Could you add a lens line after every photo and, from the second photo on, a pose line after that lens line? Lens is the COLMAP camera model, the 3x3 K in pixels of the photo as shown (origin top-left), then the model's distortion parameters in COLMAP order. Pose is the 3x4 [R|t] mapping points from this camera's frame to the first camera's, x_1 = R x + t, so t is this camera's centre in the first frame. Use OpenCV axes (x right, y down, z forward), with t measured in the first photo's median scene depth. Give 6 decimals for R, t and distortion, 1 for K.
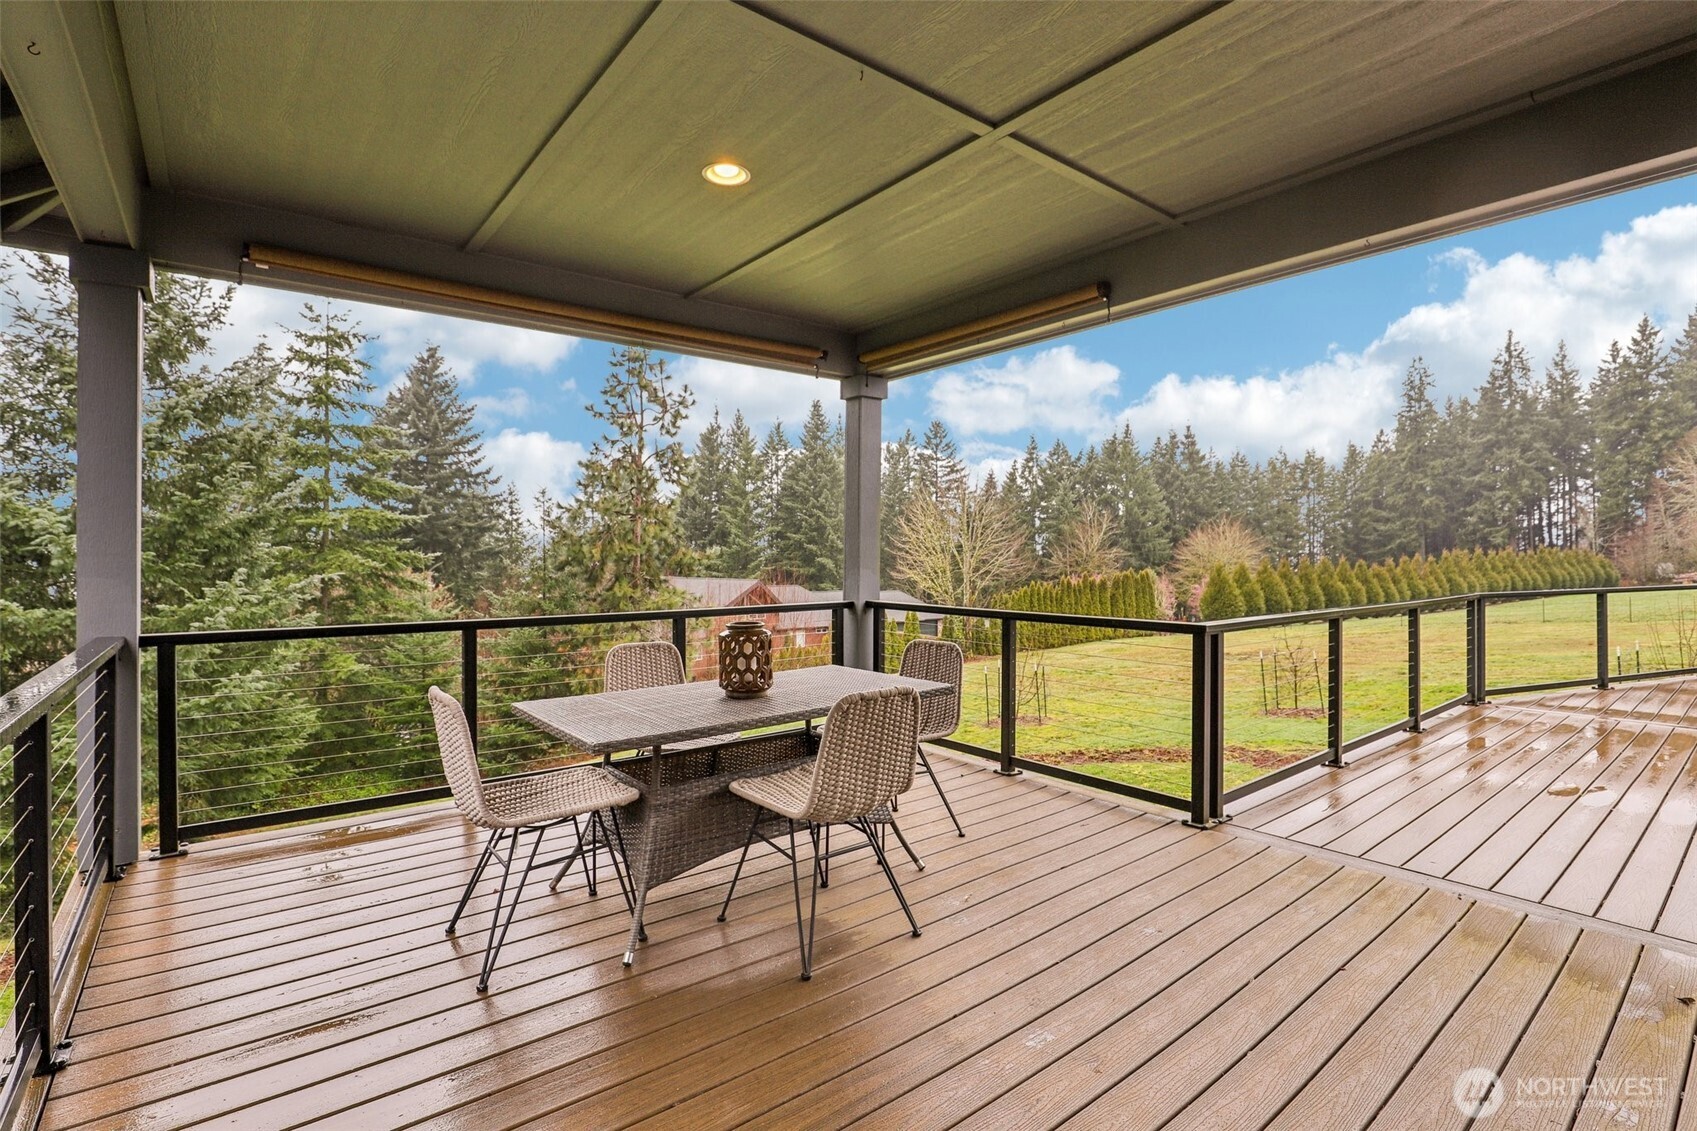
lens RADIAL K [[789.6, 0, 843.9], [0, 789.6, 547.5], [0, 0, 1]] dist [-0.034054, 0.006021]
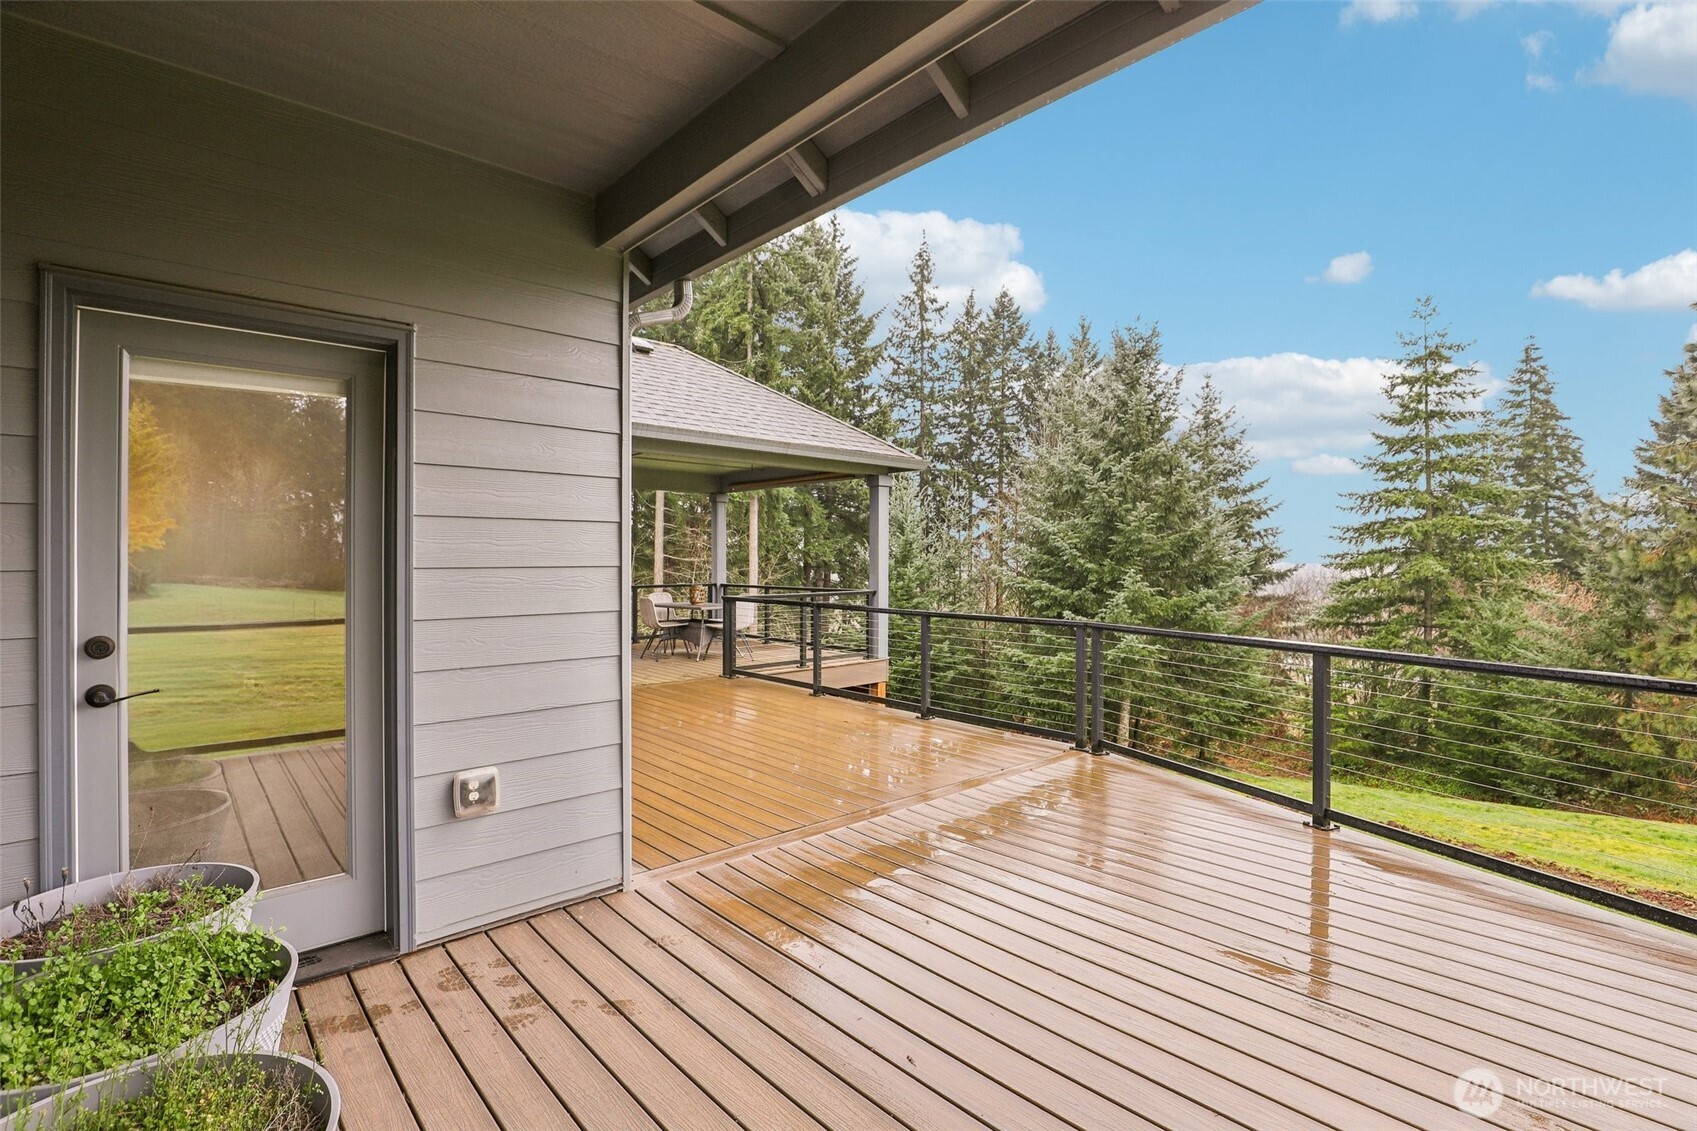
lens RADIAL K [[789.6, 0, 851.3], [0, 789.6, 556.2], [0, 0, 1]] dist [-0.034054, 0.006021]
pose [[0.070414, 0.000448, -0.997518, 0.148746], [0.006436, 0.999979, 0.000904, -0.001381], [0.997497, -0.006484, 0.070409, 0.062520]]
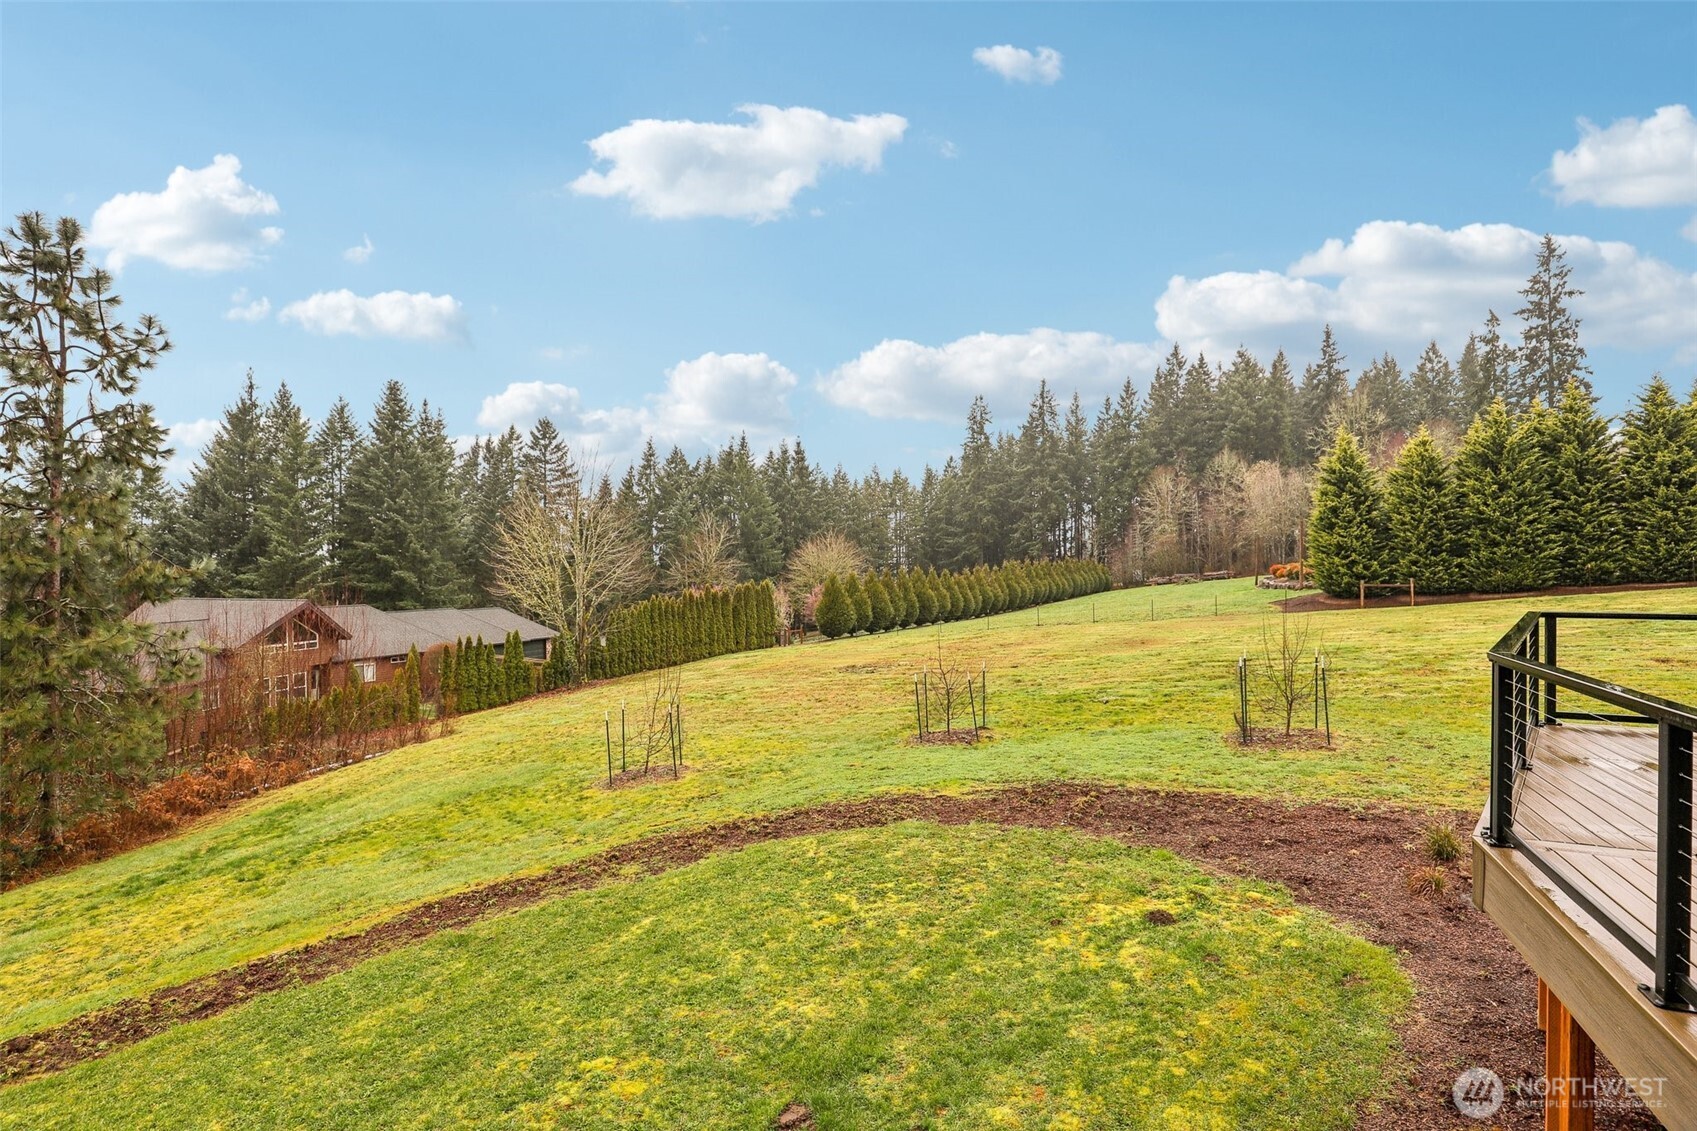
lens RADIAL K [[789.6, 0, 836.7], [0, 789.6, 567.0], [0, 0, 1]] dist [-0.034054, 0.006021]
pose [[0.891066, -0.004754, 0.453849, 0.009419], [-0.000639, 0.999931, 0.011727, -0.001074], [-0.453873, -0.010740, 0.891002, 0.064947]]
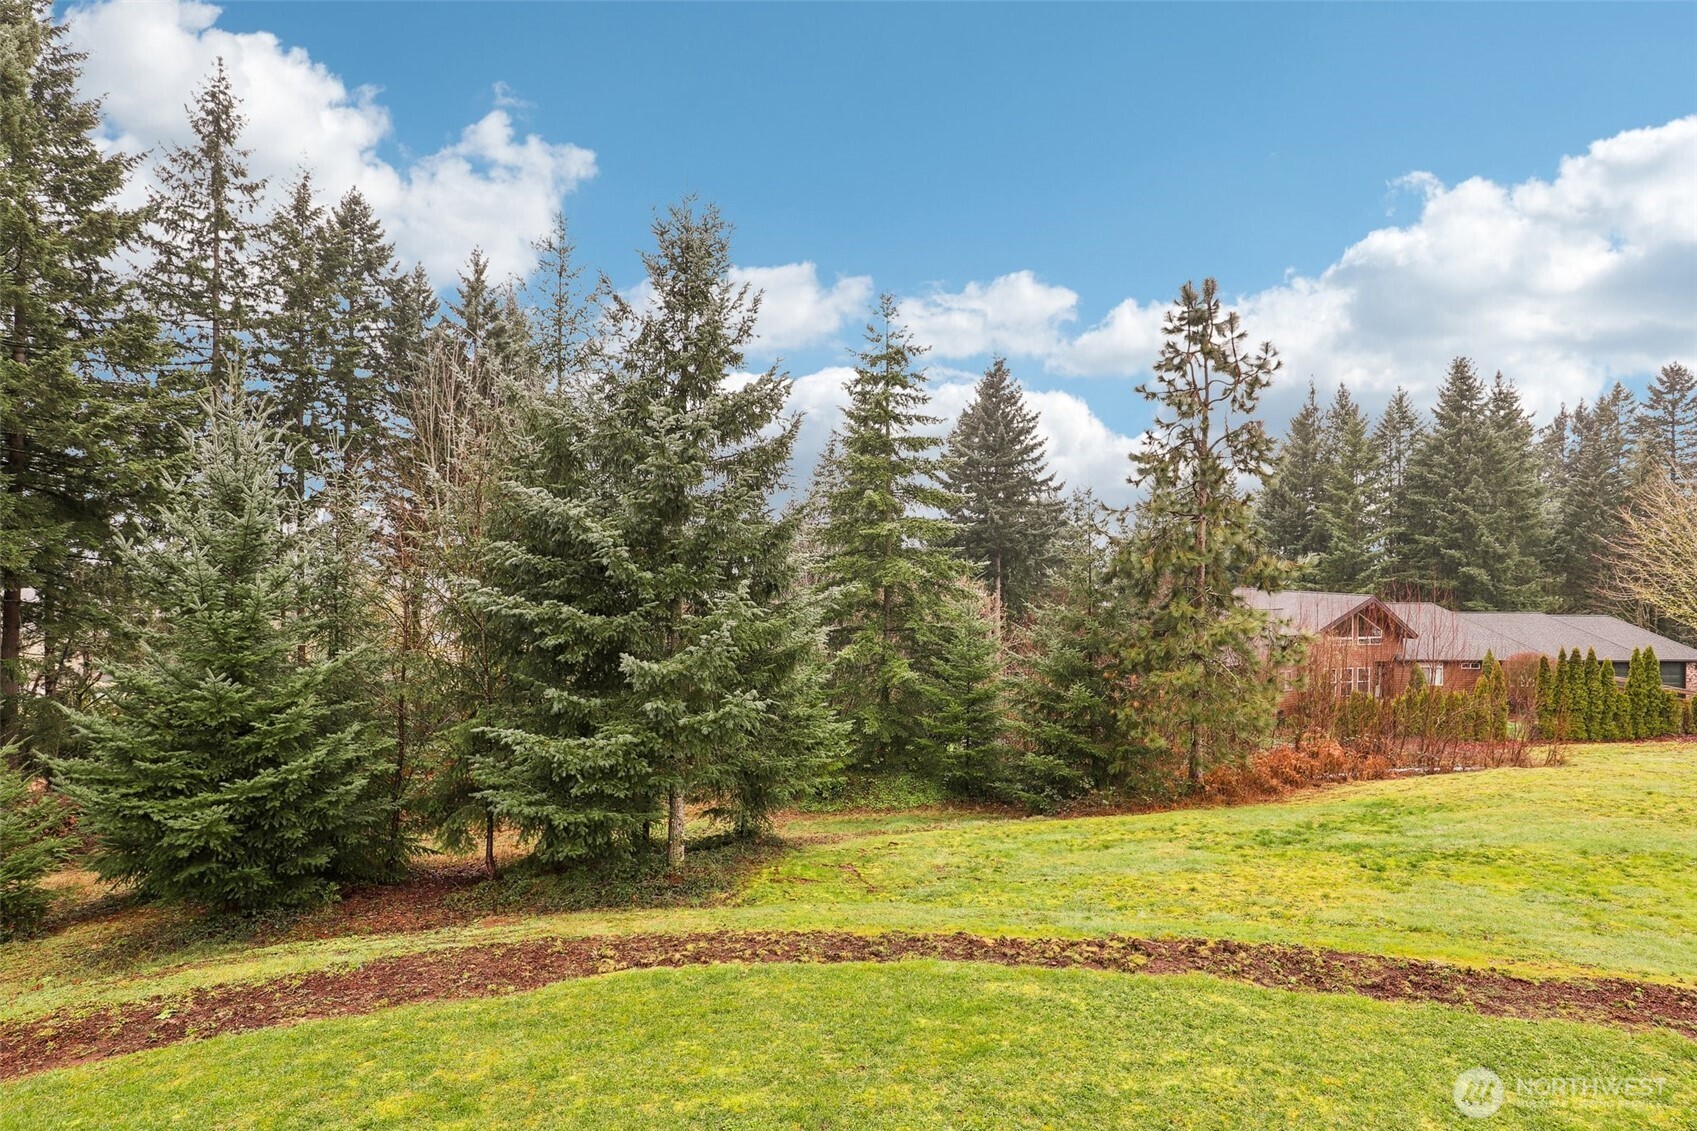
lens RADIAL K [[789.6, 0, 846.2], [0, 789.6, 569.3], [0, 0, 1]] dist [-0.034054, 0.006021]
pose [[0.766091, 0.008044, -0.642681, -0.010957], [0.004562, 0.999828, 0.017953, -0.001029], [0.642716, -0.016686, 0.765923, 0.066474]]
